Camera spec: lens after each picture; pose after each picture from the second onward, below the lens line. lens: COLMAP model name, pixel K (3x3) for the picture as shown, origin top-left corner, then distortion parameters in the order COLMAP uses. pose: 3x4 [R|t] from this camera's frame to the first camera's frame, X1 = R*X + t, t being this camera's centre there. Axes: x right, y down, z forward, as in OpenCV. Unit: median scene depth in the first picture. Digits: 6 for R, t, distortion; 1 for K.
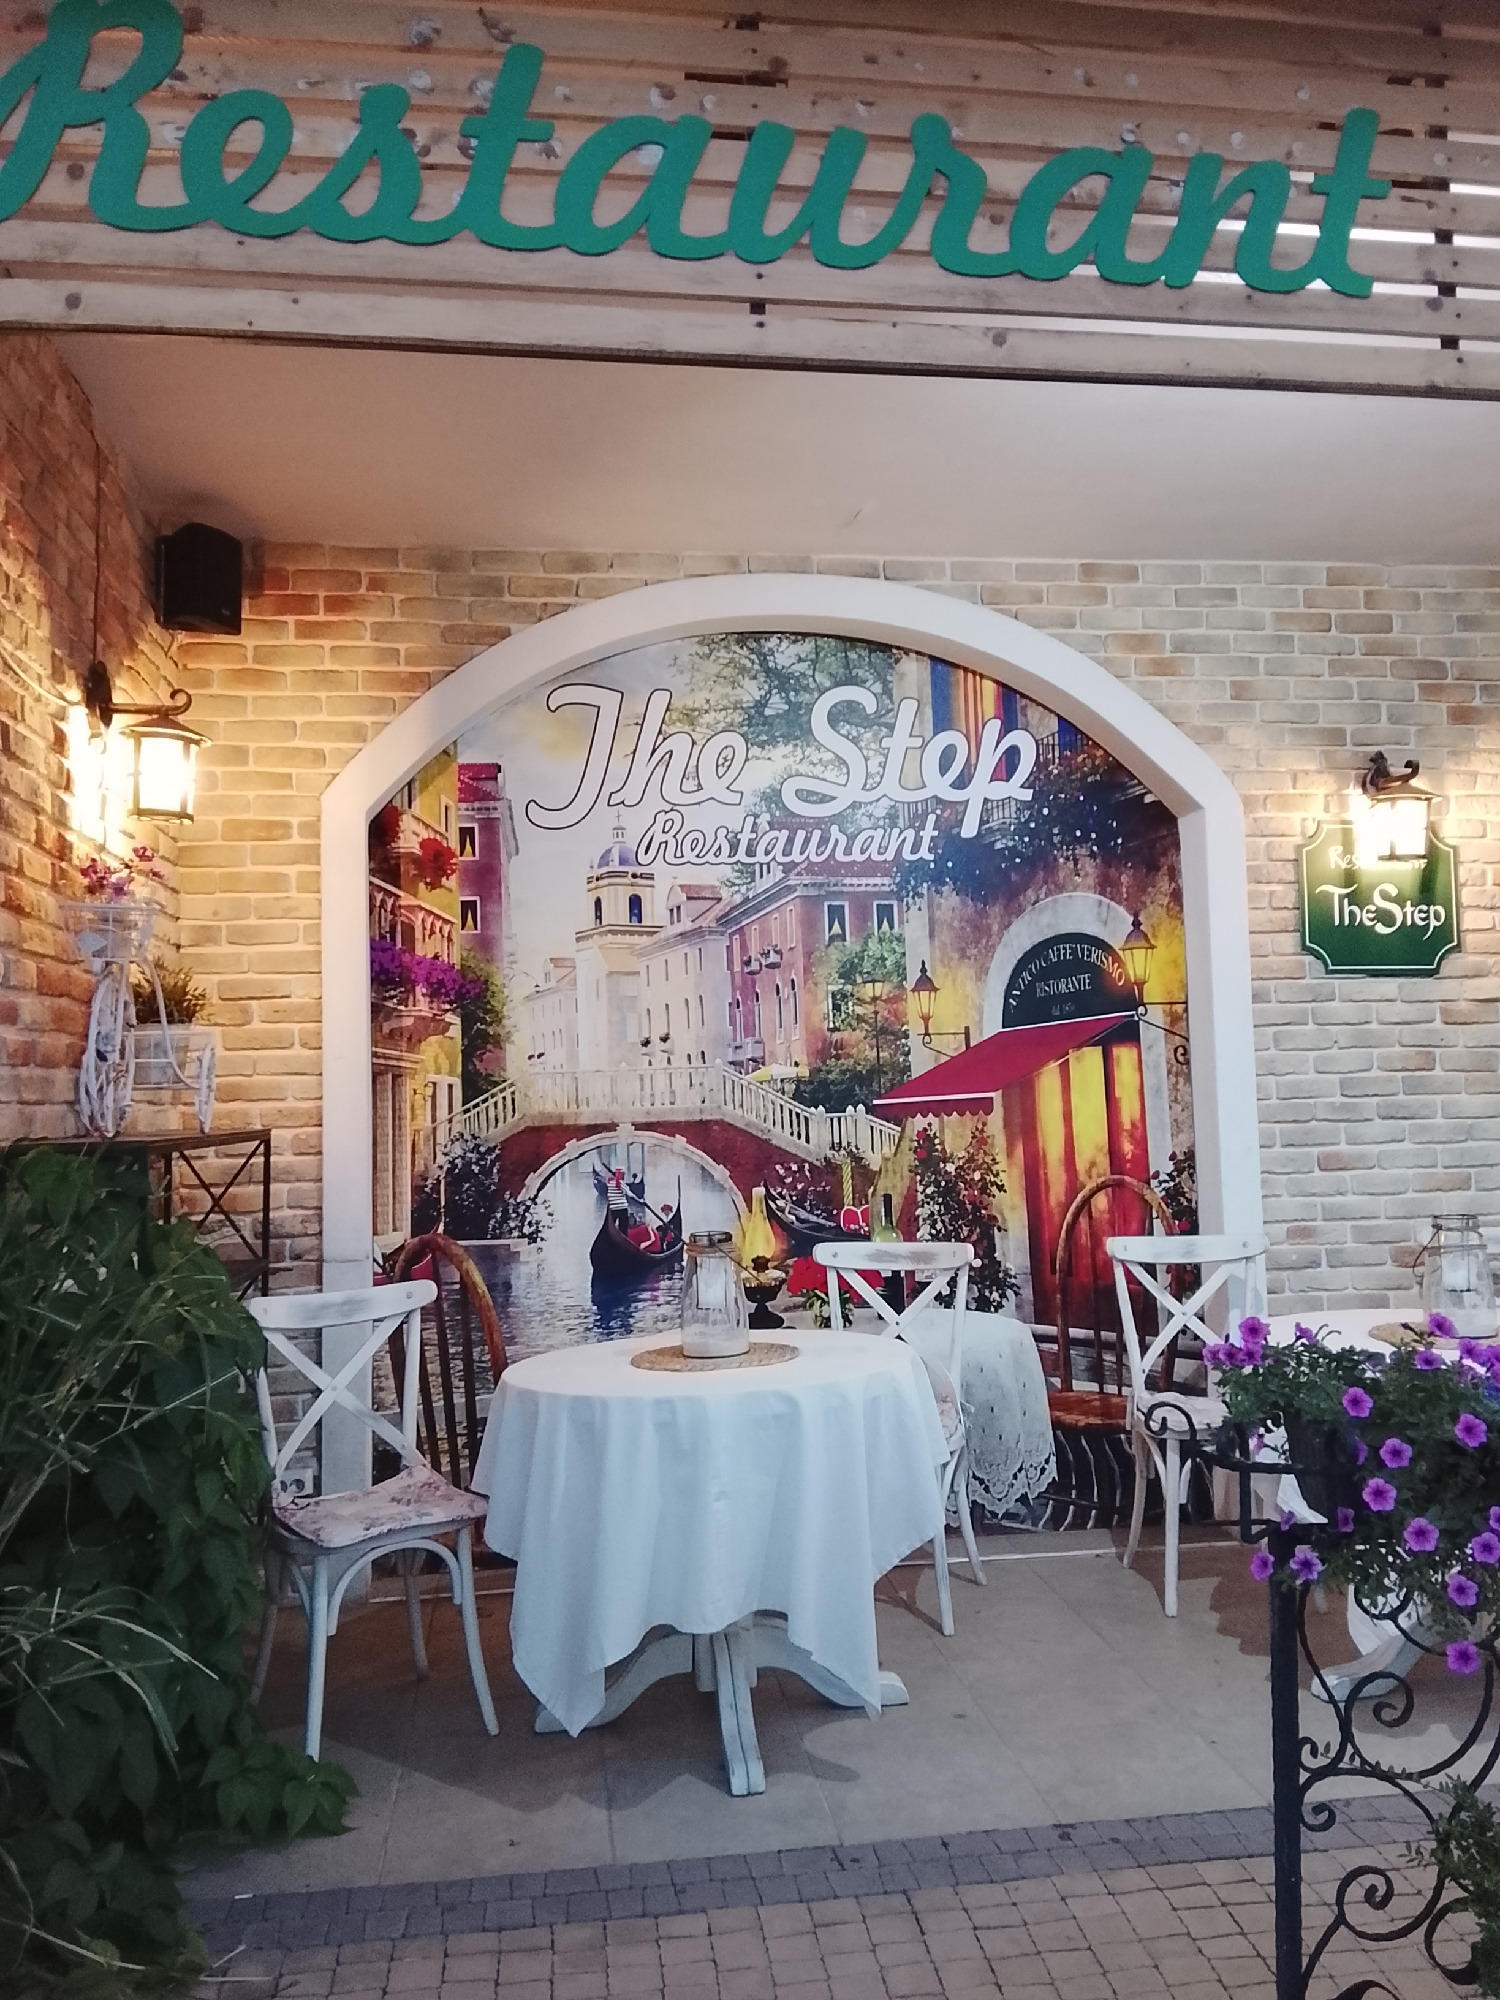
lens RADIAL K [[1551.8, 0, 765.1], [0, 1551.8, 1009.1], [0, 0, 1]] dist [0.130869, -0.221499]
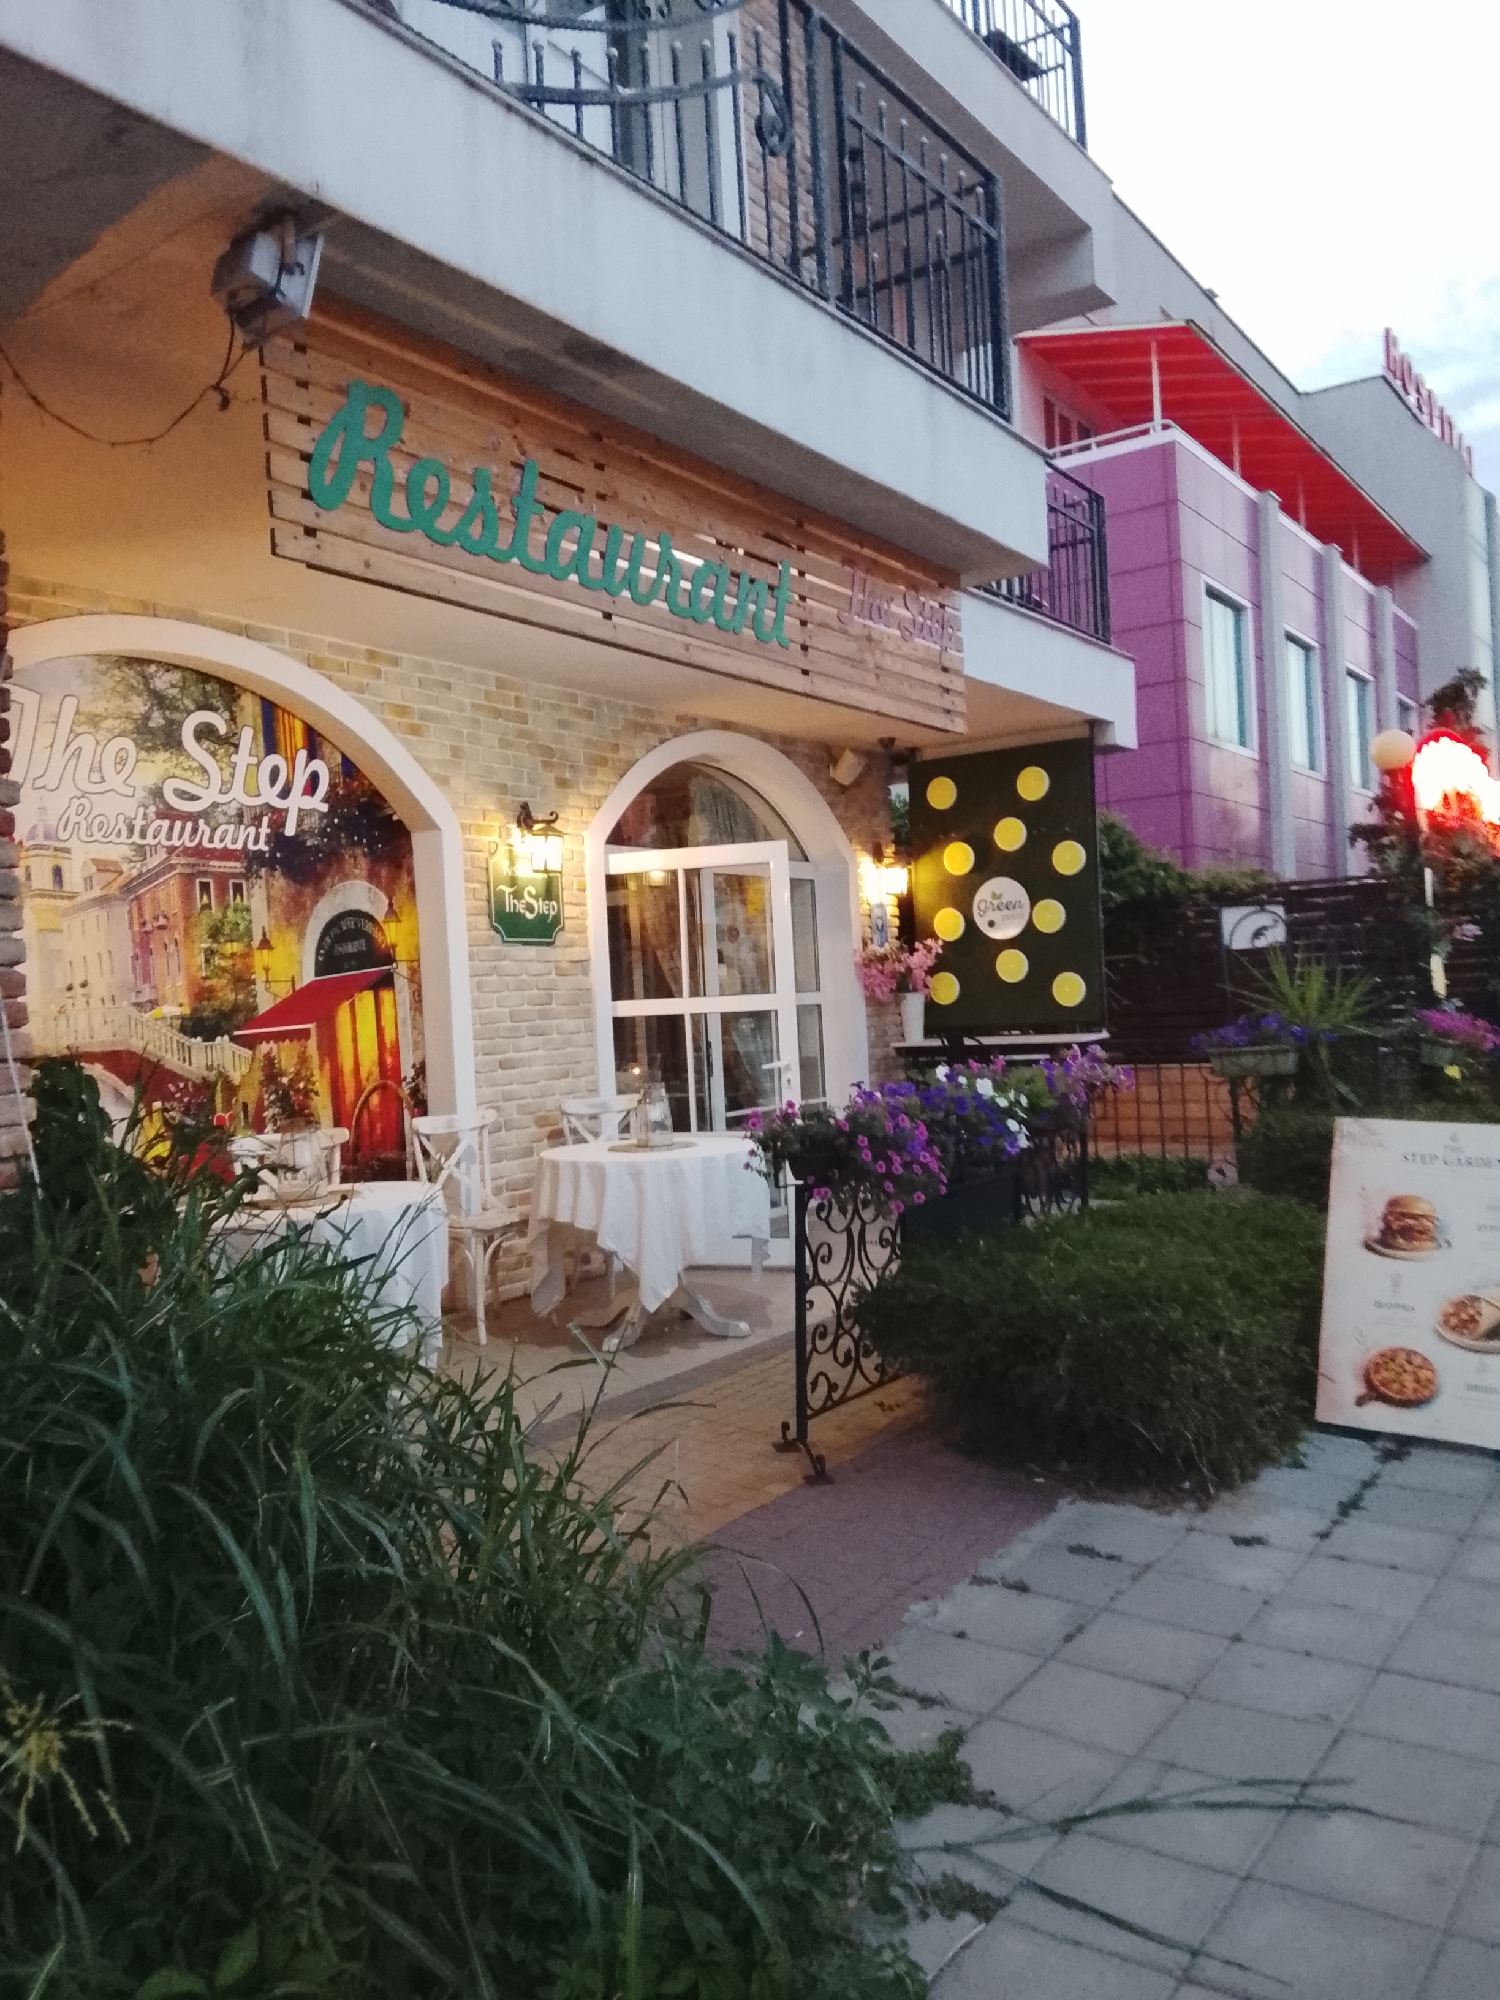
lens RADIAL K [[1551.8, 0, 765.1], [0, 1551.8, 1009.1], [0, 0, 1]] dist [0.130869, -0.221499]
pose [[0.670994, -0.012097, 0.741364, -0.610759], [-0.010072, 0.999626, 0.025428, 0.001156], [-0.741394, -0.024529, 0.670622, -0.222737]]
